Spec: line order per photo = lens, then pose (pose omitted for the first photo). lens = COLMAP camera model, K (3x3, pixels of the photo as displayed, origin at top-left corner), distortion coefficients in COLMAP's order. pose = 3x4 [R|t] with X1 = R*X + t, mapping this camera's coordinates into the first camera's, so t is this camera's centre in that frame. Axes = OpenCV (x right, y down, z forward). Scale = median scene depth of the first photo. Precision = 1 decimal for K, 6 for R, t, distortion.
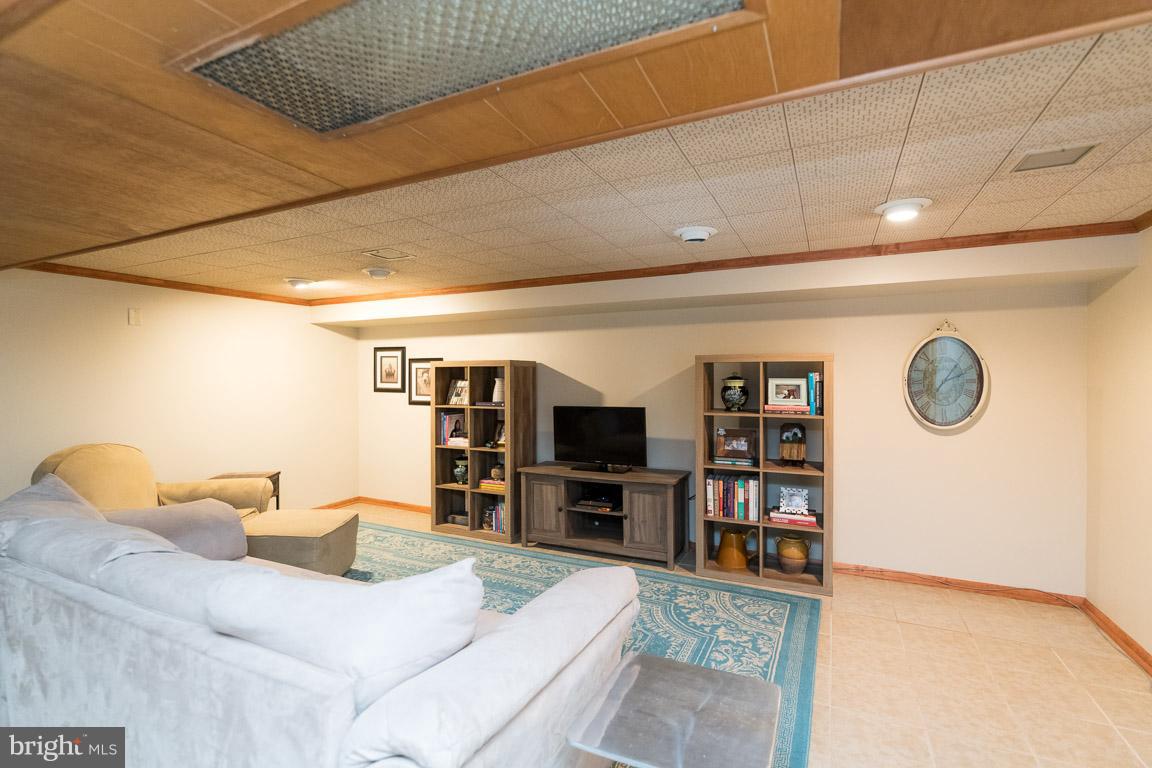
lens RADIAL K [[496.6, 0, 578.9], [0, 496.6, 383.3], [0, 0, 1]] dist [0.002026, 0.000082]
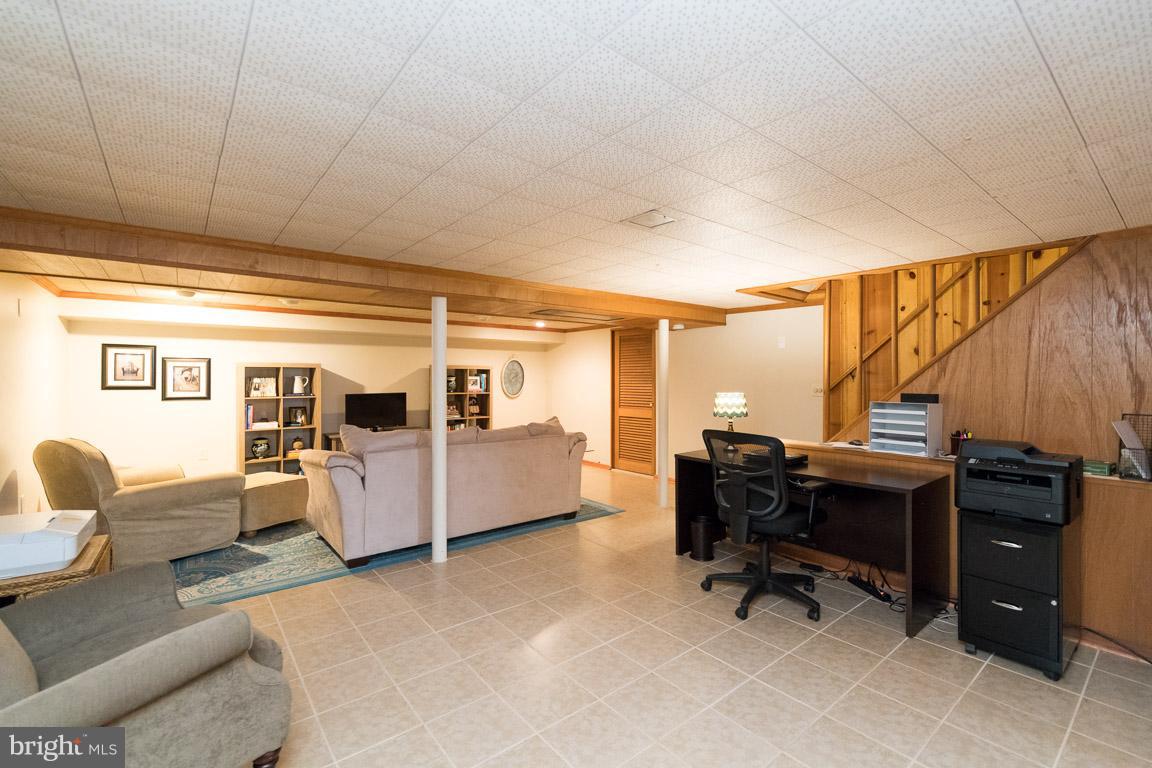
lens RADIAL K [[496.6, 0, 578.1], [0, 496.6, 379.4], [0, 0, 1]] dist [0.002026, 0.000082]
pose [[0.416013, -0.006574, 0.909335, -1.112386], [0.004143, 0.999977, 0.005334, -0.005562], [-0.909349, 0.001548, 0.416031, -0.291059]]
